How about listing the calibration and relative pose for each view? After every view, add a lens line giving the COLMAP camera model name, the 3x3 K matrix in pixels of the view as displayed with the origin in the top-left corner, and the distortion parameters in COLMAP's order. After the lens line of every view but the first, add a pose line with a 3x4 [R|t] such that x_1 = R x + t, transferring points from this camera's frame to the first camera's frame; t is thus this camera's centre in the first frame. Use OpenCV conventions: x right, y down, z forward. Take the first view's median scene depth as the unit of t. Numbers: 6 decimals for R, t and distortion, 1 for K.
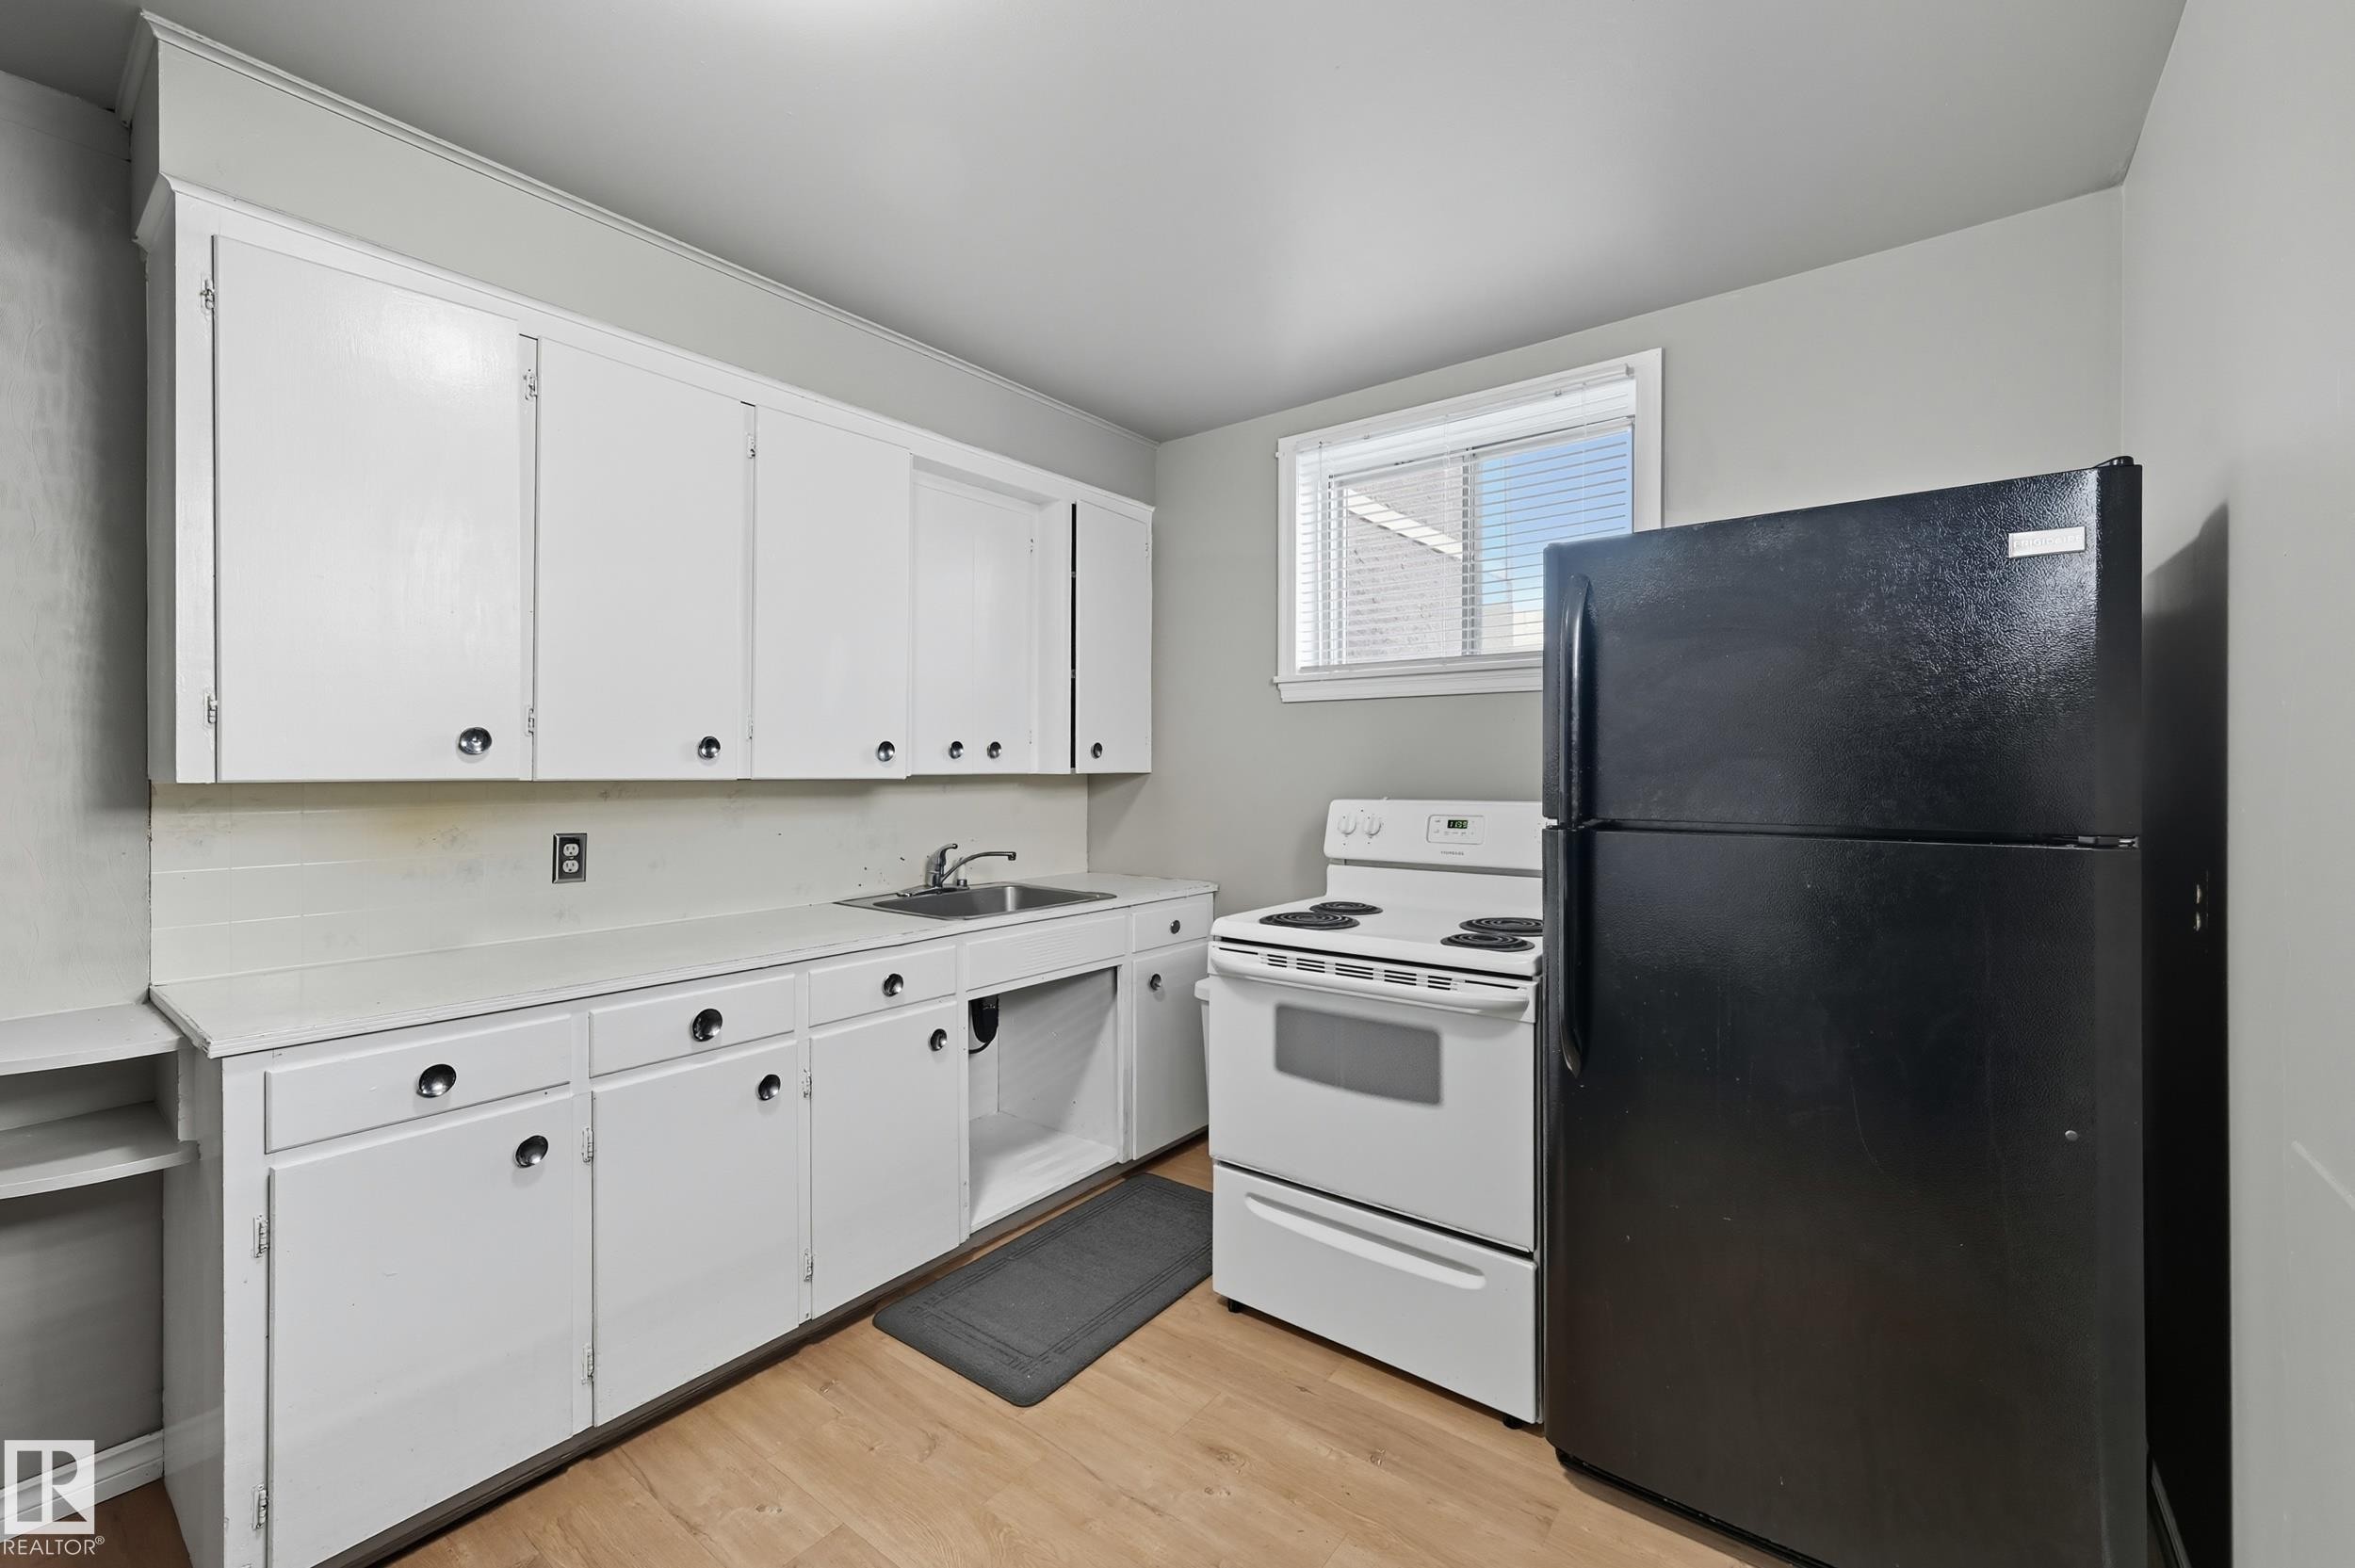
lens RADIAL K [[947.3, 0, 1182.0], [0, 947.3, 773.7], [0, 0, 1]] dist [-0.000909, -0.000066]
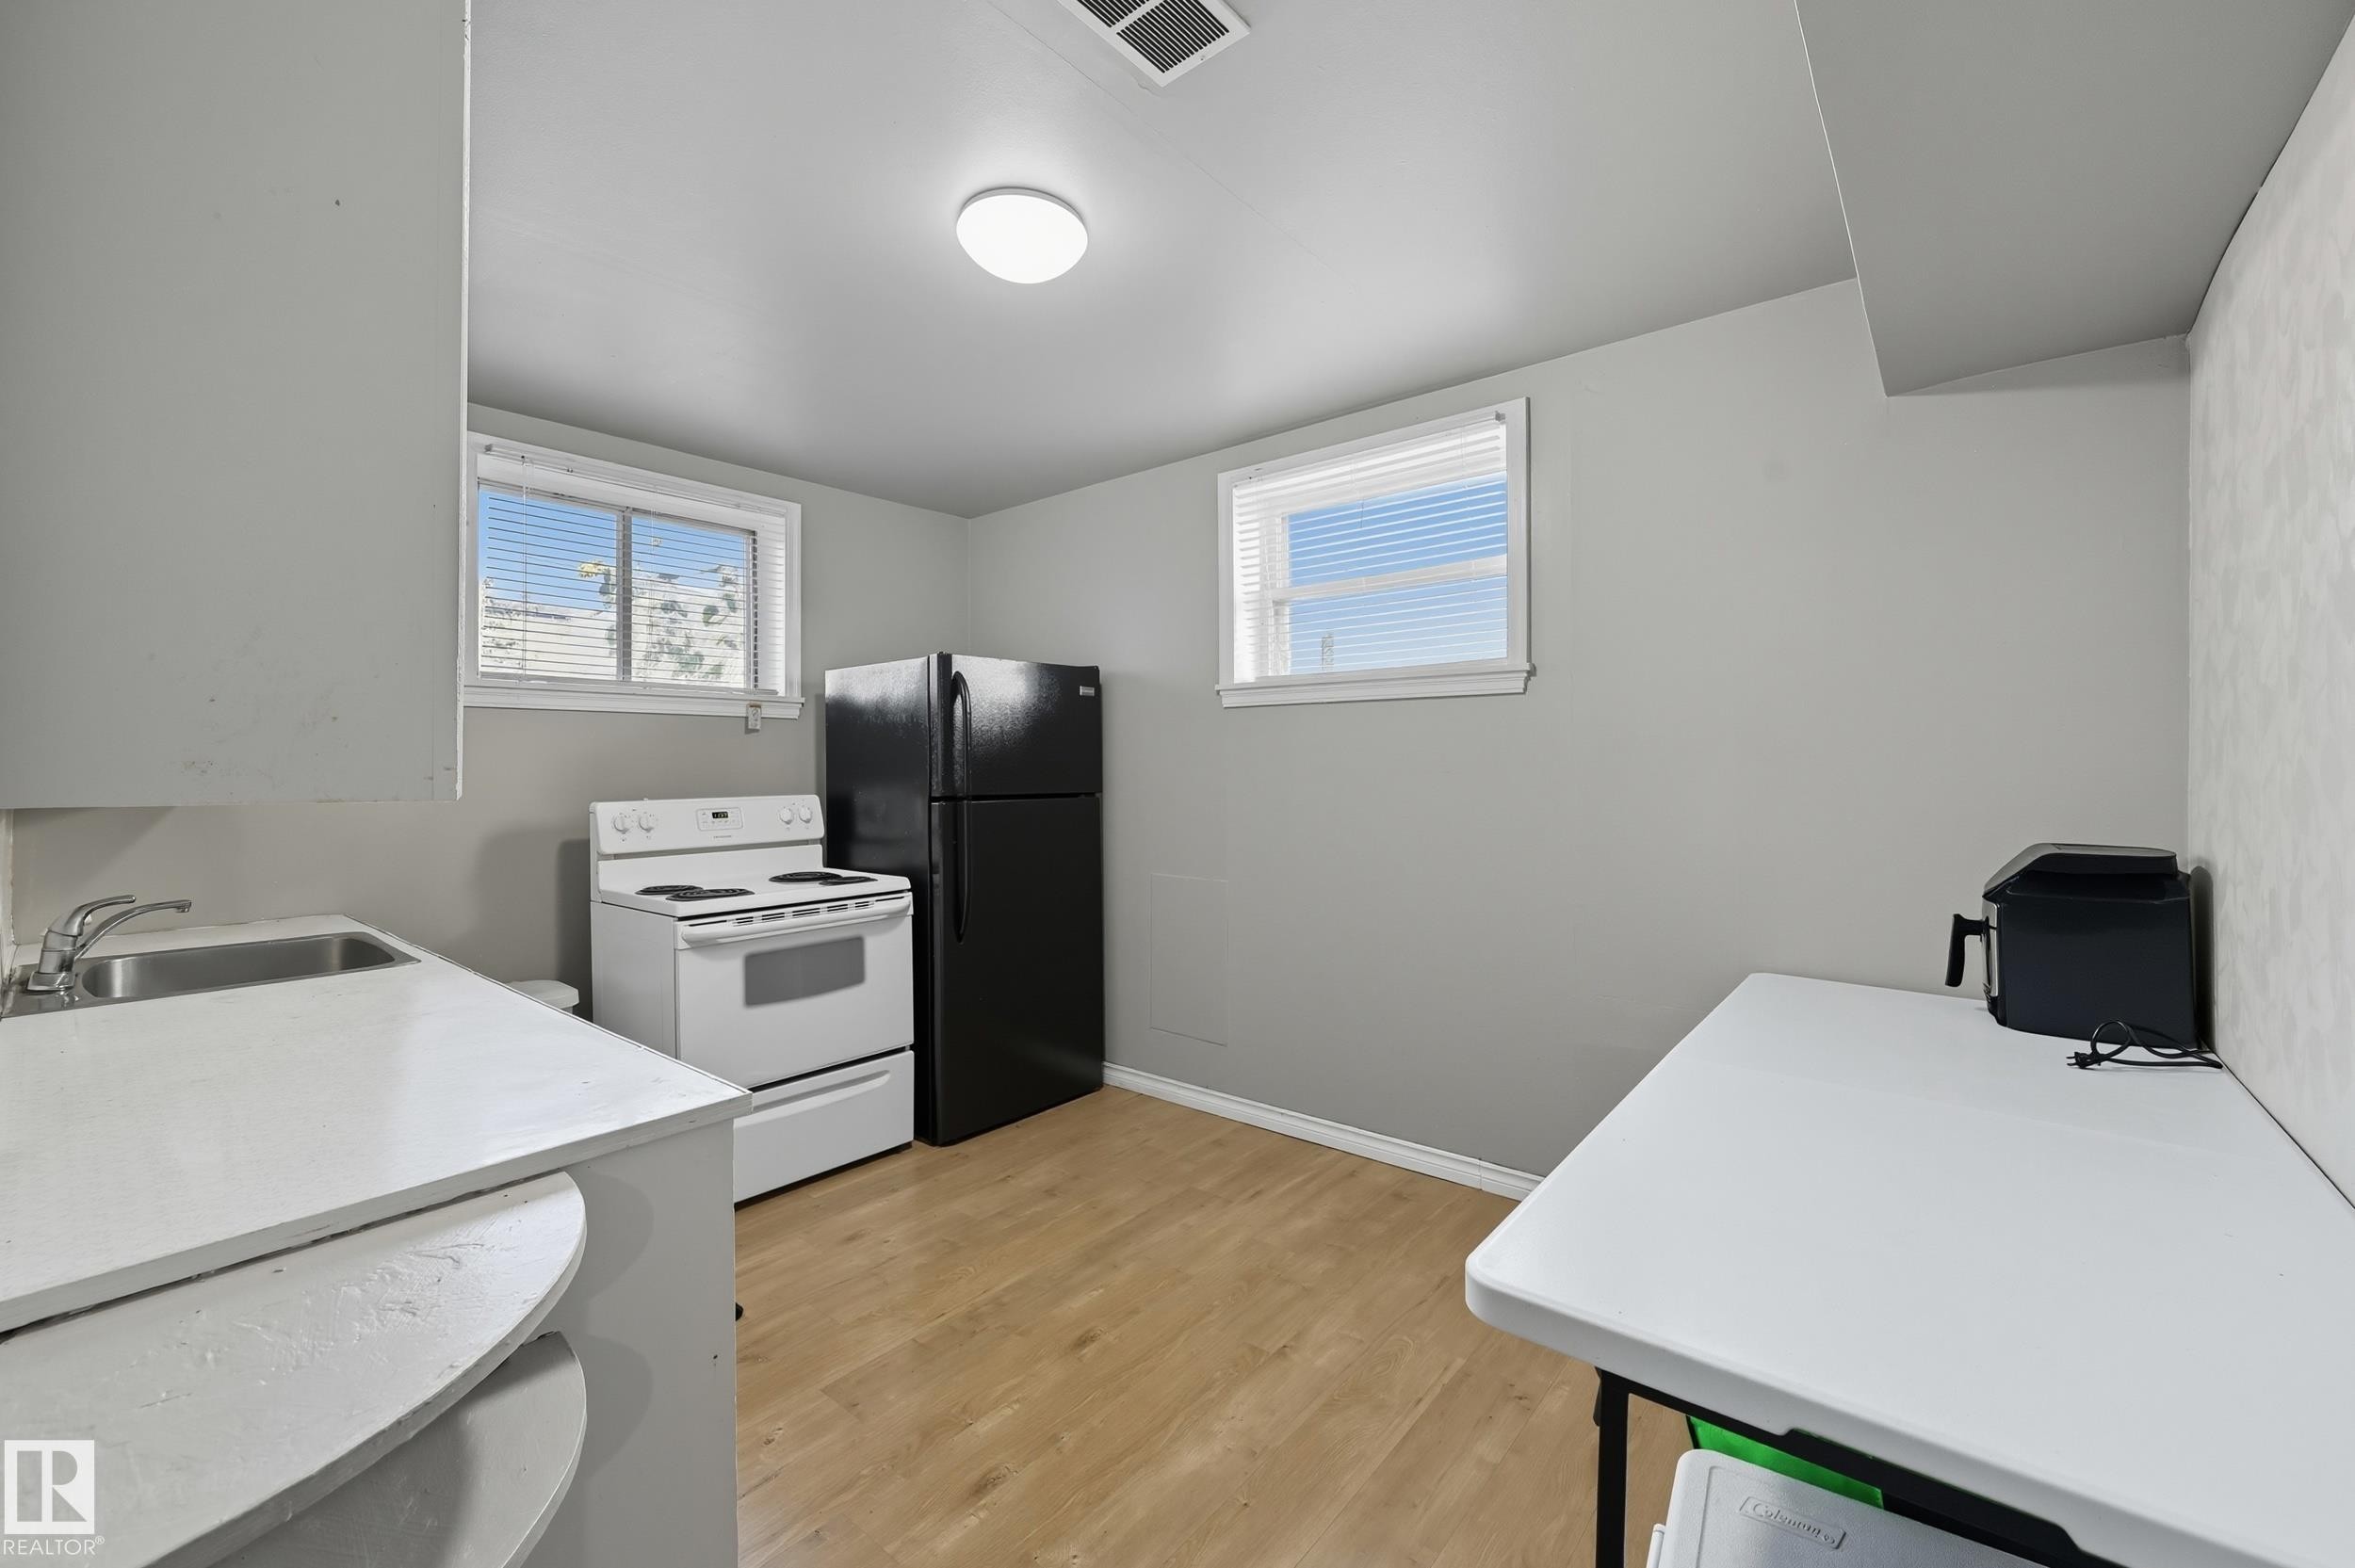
lens RADIAL K [[947.3, 0, 1182.0], [0, 947.3, 773.7], [0, 0, 1]] dist [-0.000909, -0.000066]
pose [[0.034523, -0.006405, 0.999383, -1.254595], [0.011408, 0.999917, 0.006015, -0.006231], [-0.999339, 0.011193, 0.034594, 0.385378]]
